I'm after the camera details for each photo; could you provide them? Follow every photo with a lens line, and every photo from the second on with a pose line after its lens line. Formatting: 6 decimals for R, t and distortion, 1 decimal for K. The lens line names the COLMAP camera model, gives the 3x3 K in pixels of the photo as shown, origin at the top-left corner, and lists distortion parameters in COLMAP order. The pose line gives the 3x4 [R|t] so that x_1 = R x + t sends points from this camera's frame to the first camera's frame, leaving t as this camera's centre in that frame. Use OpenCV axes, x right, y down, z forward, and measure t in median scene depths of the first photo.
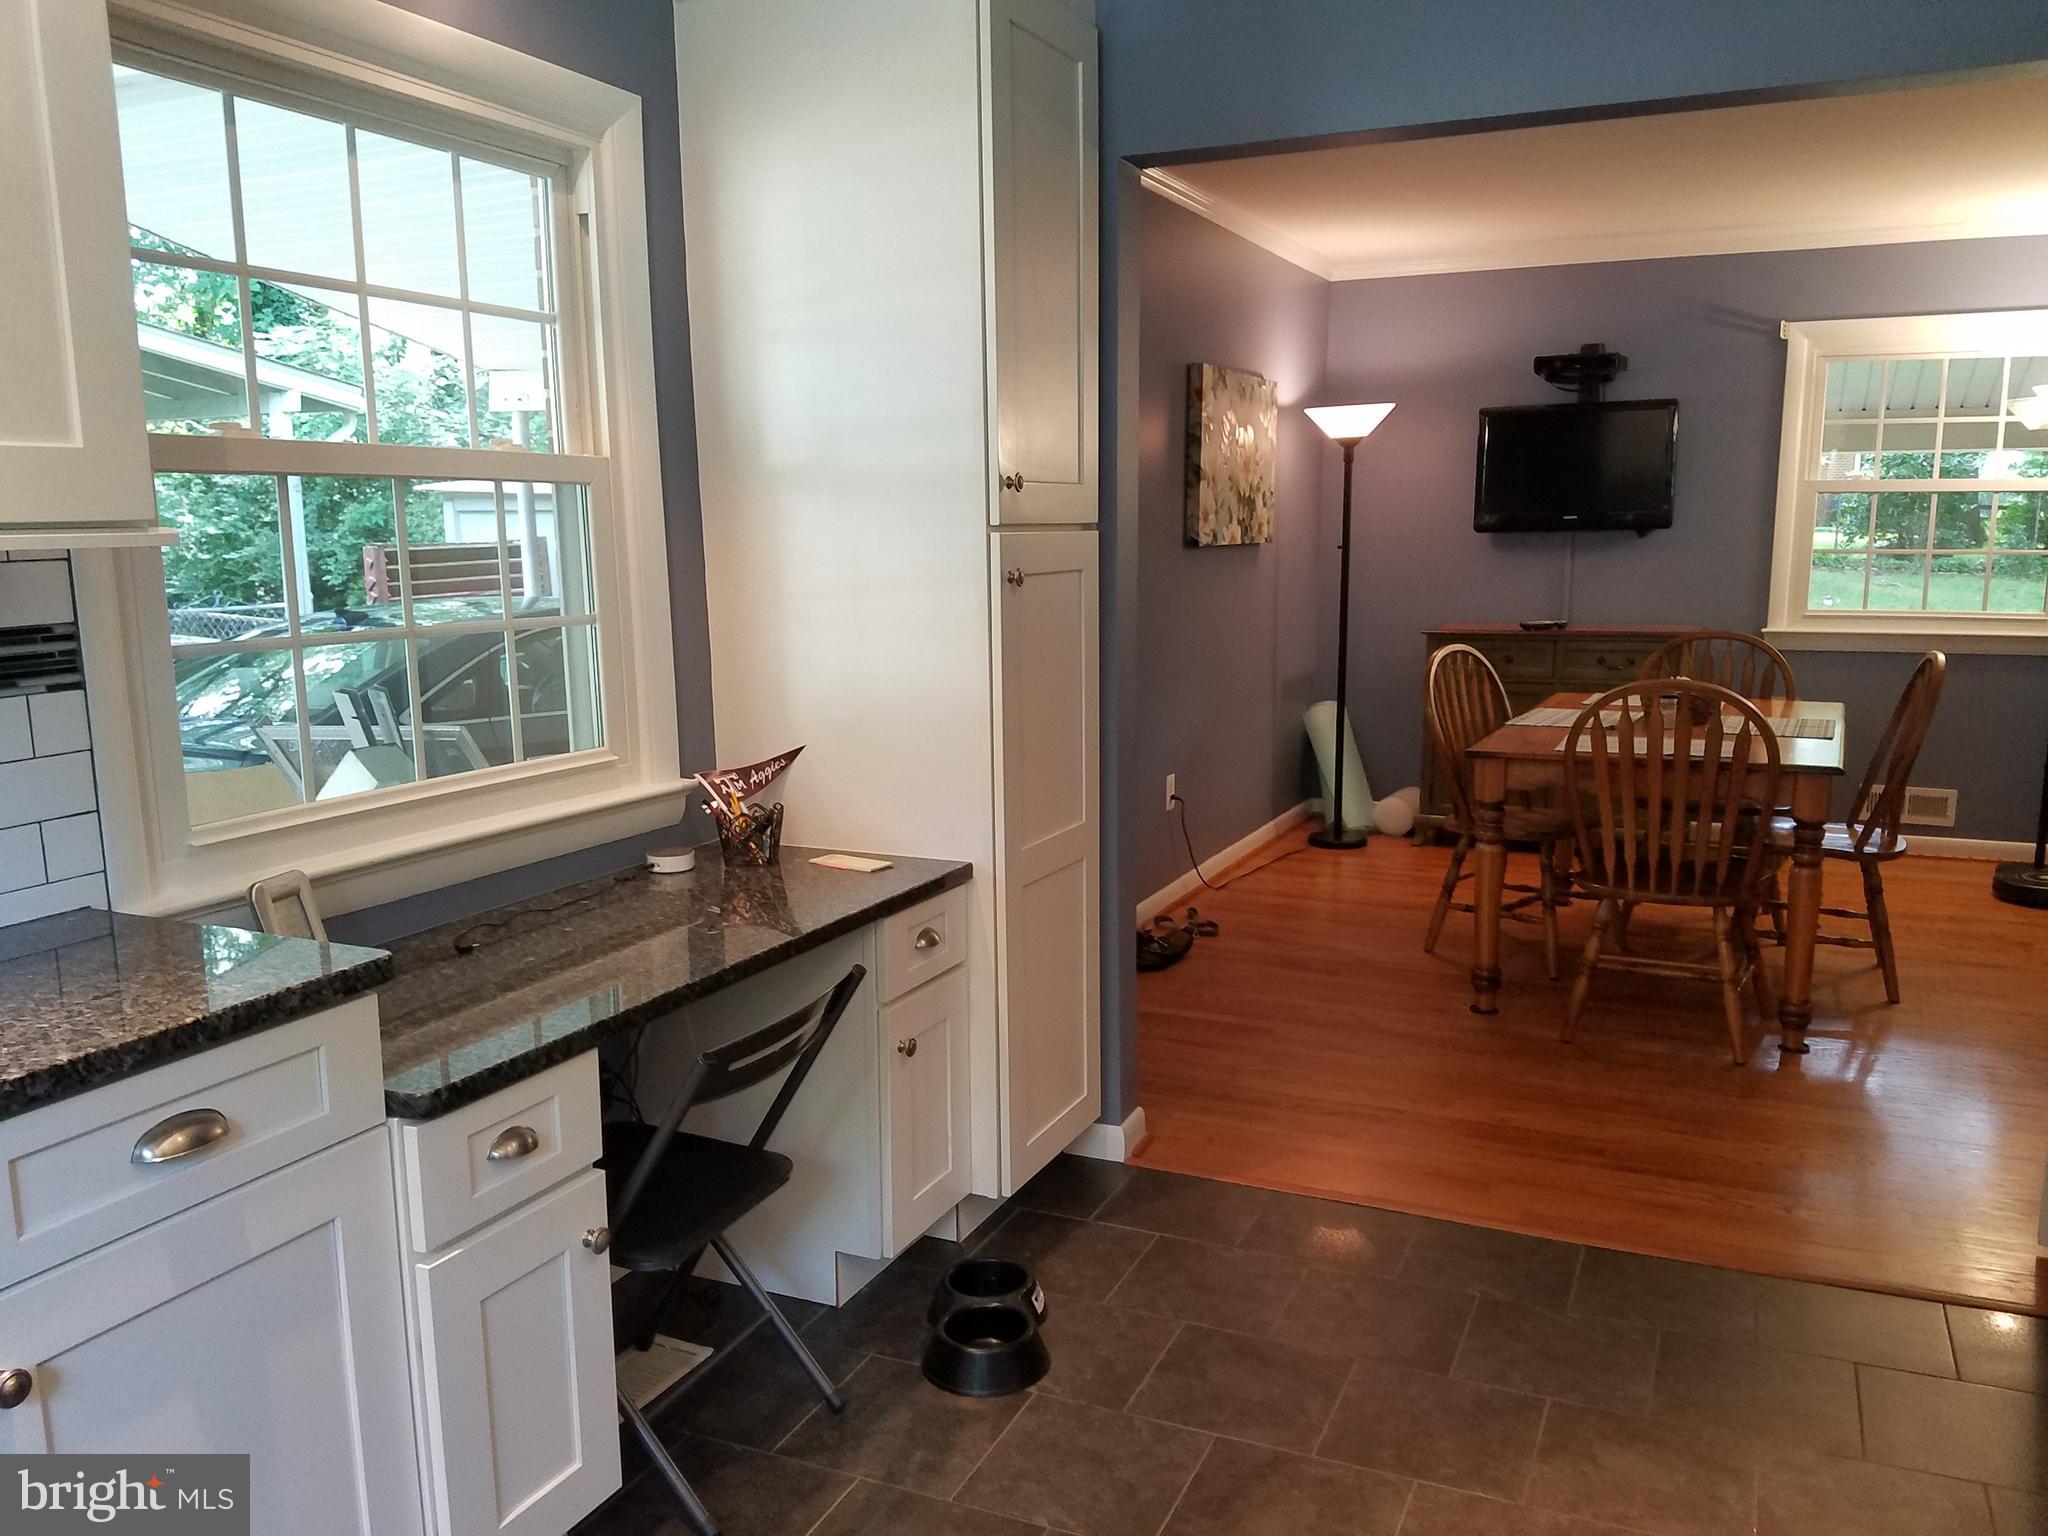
lens RADIAL K [[1594.6, 0, 1021.3], [0, 1594.6, 826.8], [0, 0, 1]] dist [0.218583, -0.353400]
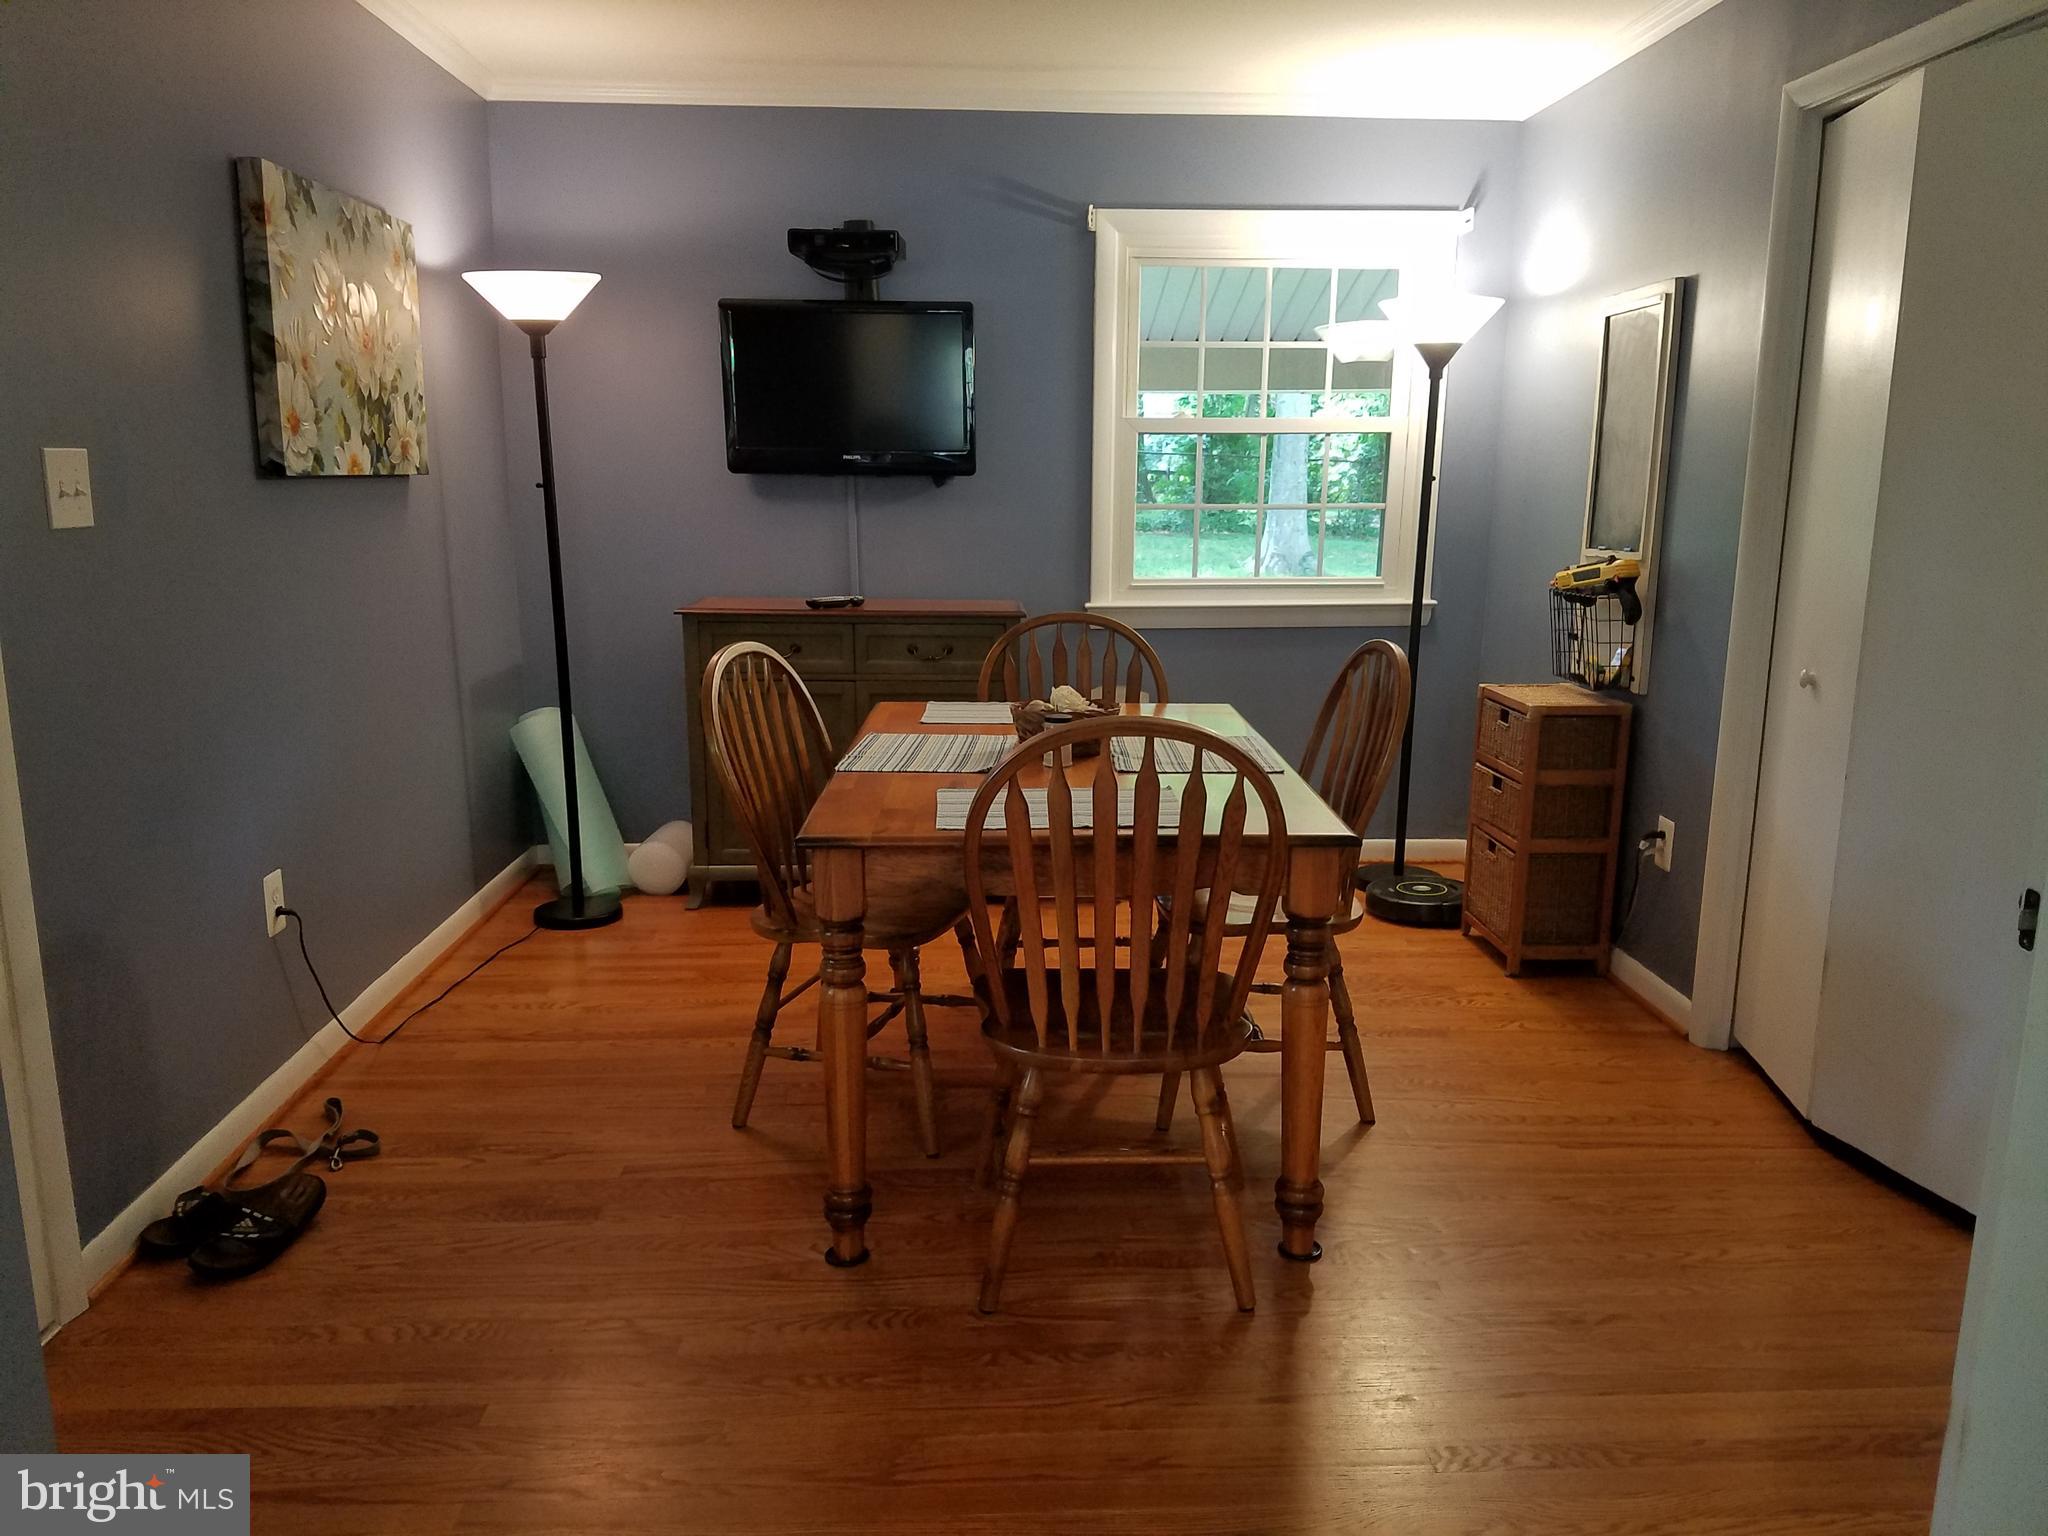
lens RADIAL K [[1533.7, 0, 1080.8], [0, 1533.7, 802.0], [0, 0, 1]] dist [0.153868, -0.296656]
pose [[0.870457, -0.083900, 0.485041, 0.073516], [0.073124, 0.996474, 0.041137, -0.056982], [-0.486782, -0.000340, 0.873523, 0.353570]]
